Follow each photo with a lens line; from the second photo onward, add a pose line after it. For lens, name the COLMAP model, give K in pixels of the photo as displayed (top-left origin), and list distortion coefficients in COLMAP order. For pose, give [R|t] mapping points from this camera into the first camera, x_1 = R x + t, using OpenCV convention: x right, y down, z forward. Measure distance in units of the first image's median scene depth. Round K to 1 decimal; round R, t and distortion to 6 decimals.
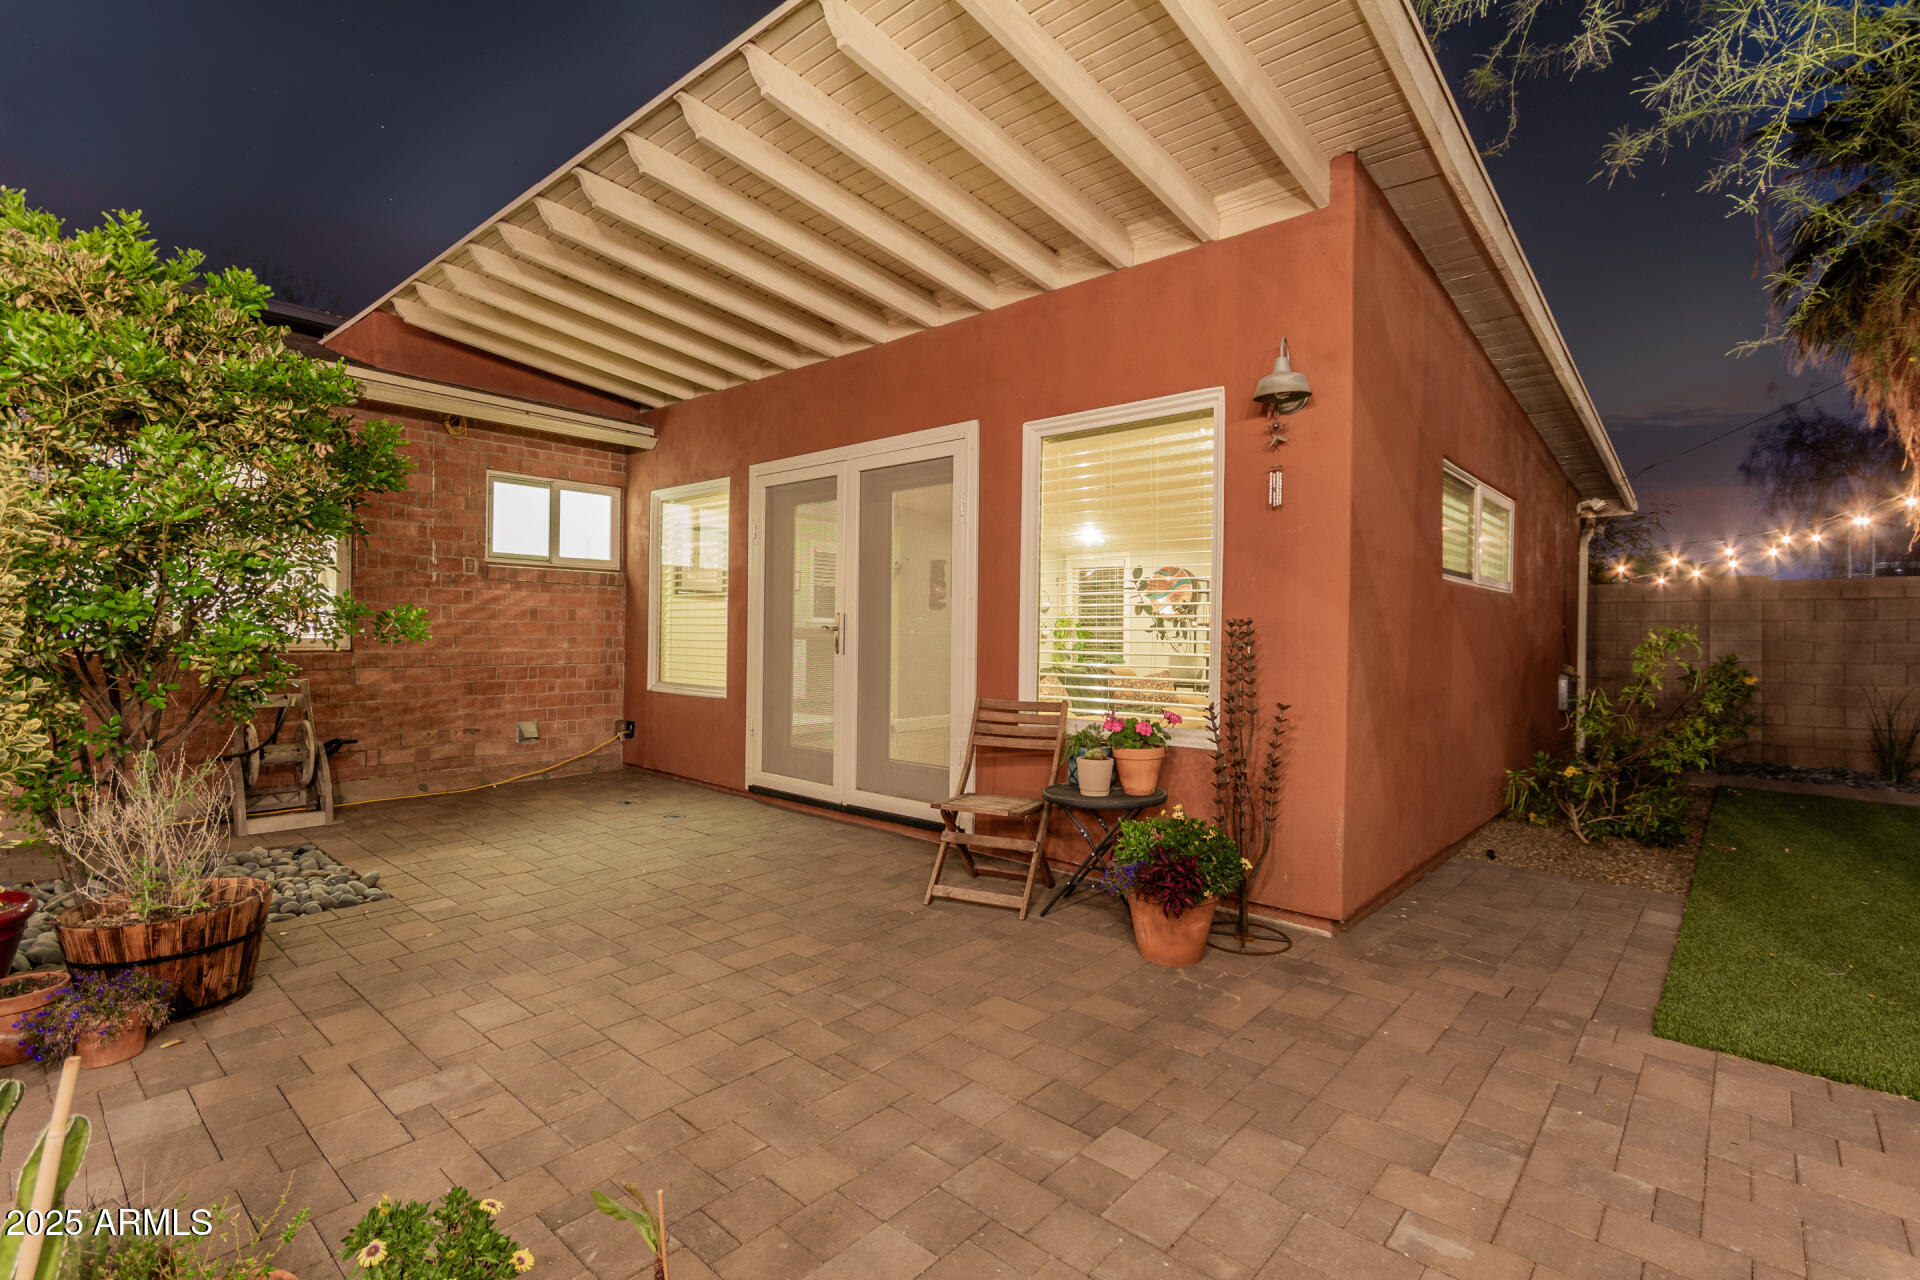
lens RADIAL K [[886.0, 0, 967.7], [0, 886.0, 637.5], [0, 0, 1]] dist [0.006038, -0.000164]
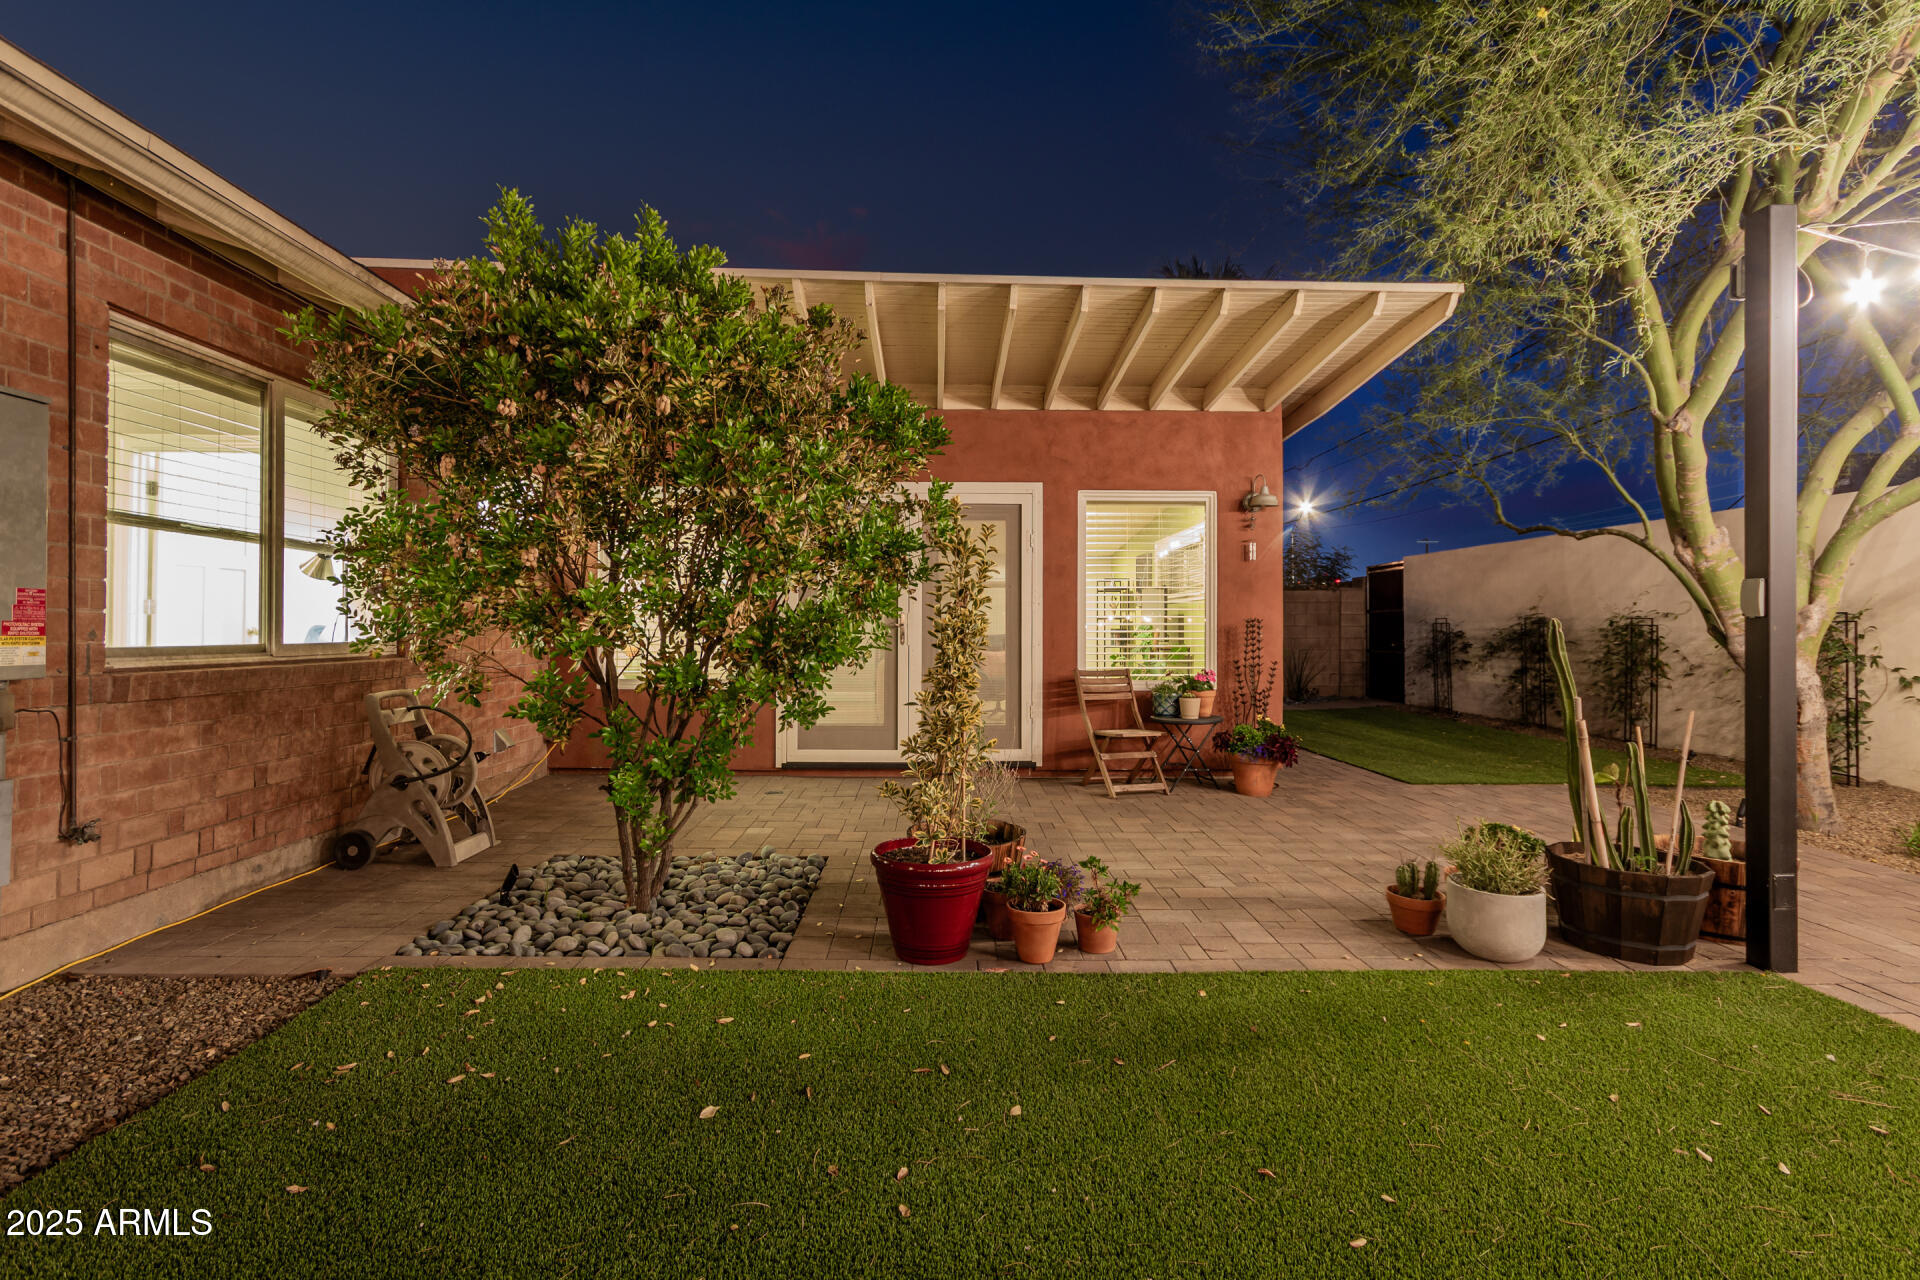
lens RADIAL K [[886.0, 0, 967.7], [0, 886.0, 637.5], [0, 0, 1]] dist [0.006038, -0.000164]
pose [[0.741576, -0.017286, 0.670646, -1.111876], [0.012617, 0.999851, 0.011819, -0.008715], [-0.670750, -0.000303, 0.741683, -0.010004]]
